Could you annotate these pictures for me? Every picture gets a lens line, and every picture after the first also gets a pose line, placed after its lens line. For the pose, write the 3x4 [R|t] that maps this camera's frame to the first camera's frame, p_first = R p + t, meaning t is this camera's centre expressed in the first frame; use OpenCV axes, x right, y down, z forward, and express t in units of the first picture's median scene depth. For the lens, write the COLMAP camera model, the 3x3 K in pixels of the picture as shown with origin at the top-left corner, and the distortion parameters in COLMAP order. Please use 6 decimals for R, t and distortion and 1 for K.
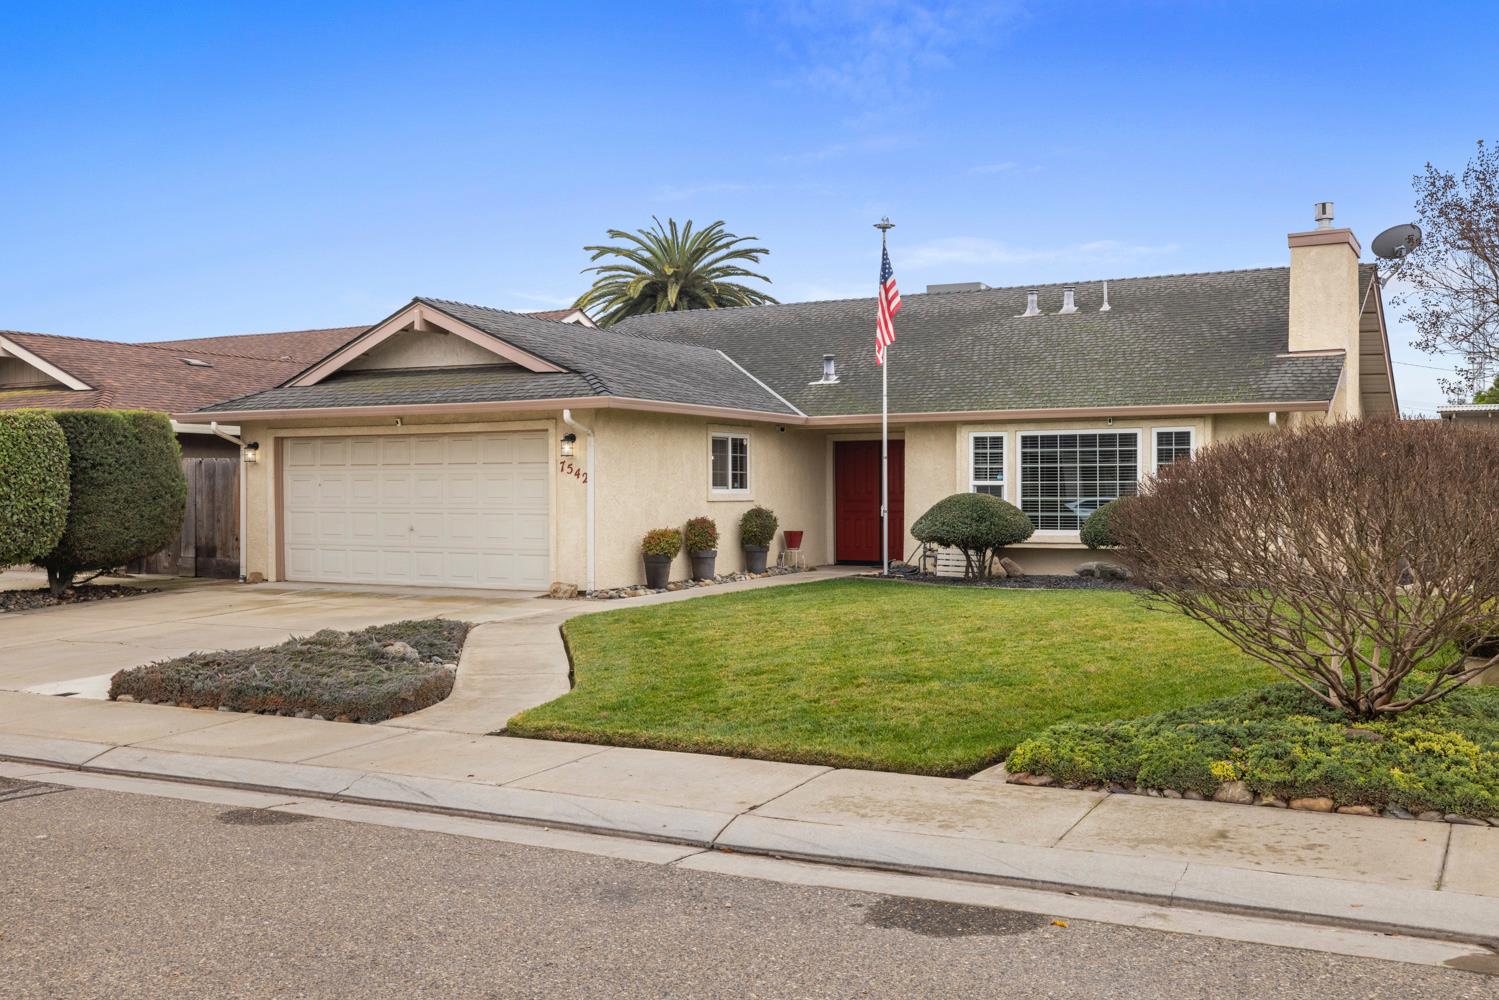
lens RADIAL K [[1370.0, 0, 753.8], [0, 1370.0, 503.3], [0, 0, 1]] dist [-0.011104, 0.000000]
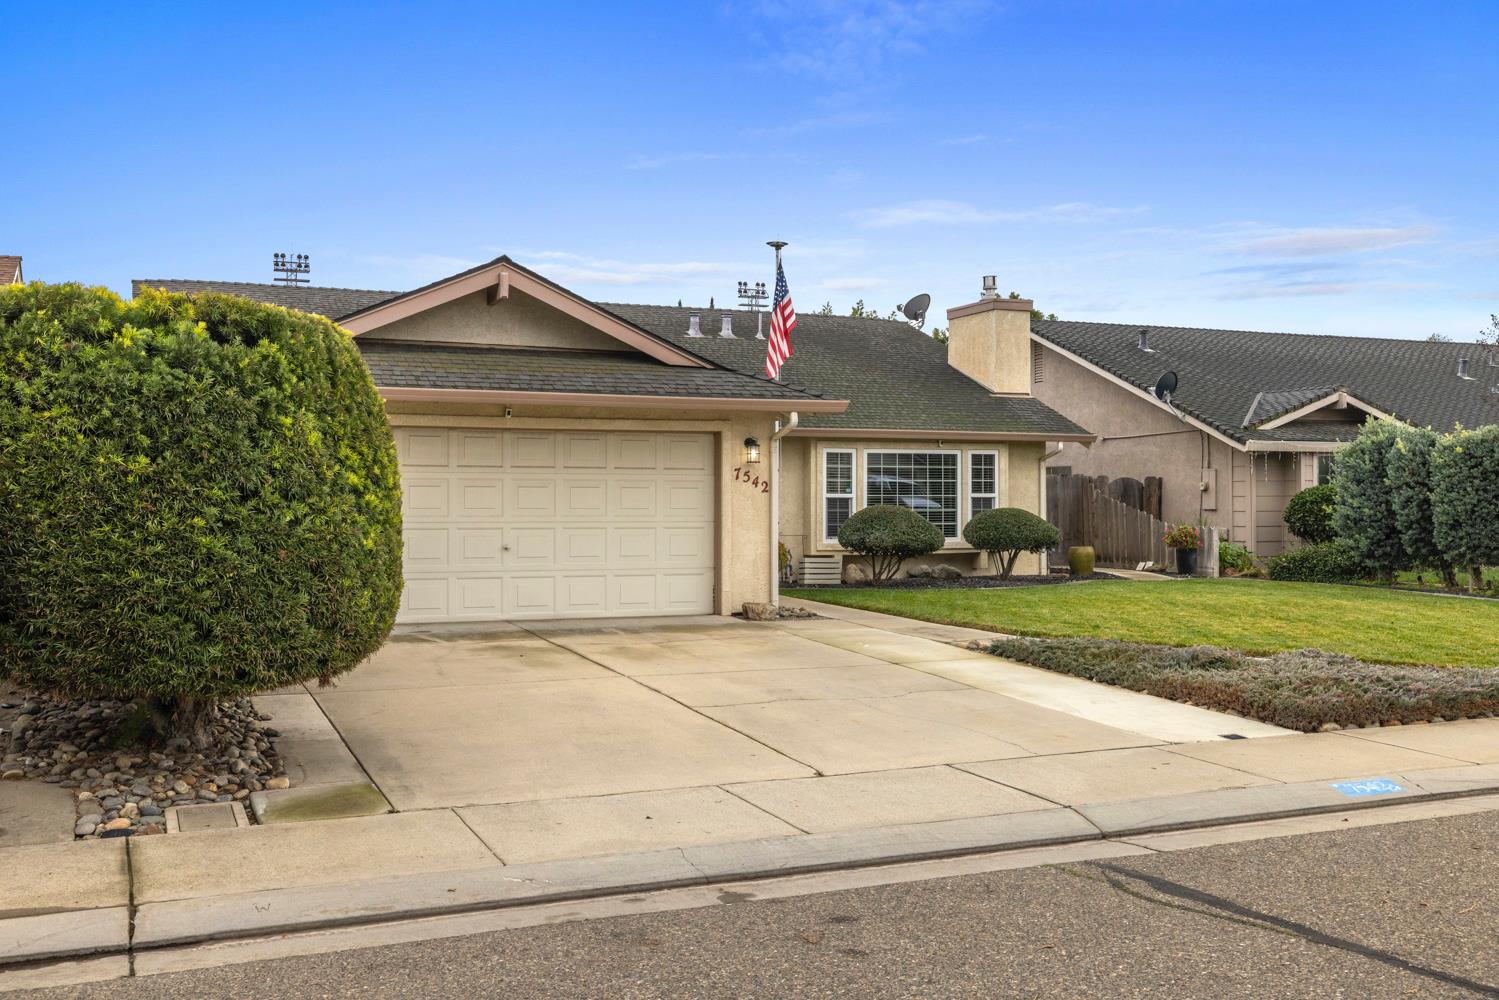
lens RADIAL K [[1370.0, 0, 754.8], [0, 1370.0, 494.7], [0, 0, 1]] dist [-0.011104, 0.000000]
pose [[0.654447, 0.007940, 0.756066, -0.716459], [0.005500, 0.999868, -0.015261, 0.000357], [-0.756088, 0.014146, 0.654318, 0.358620]]
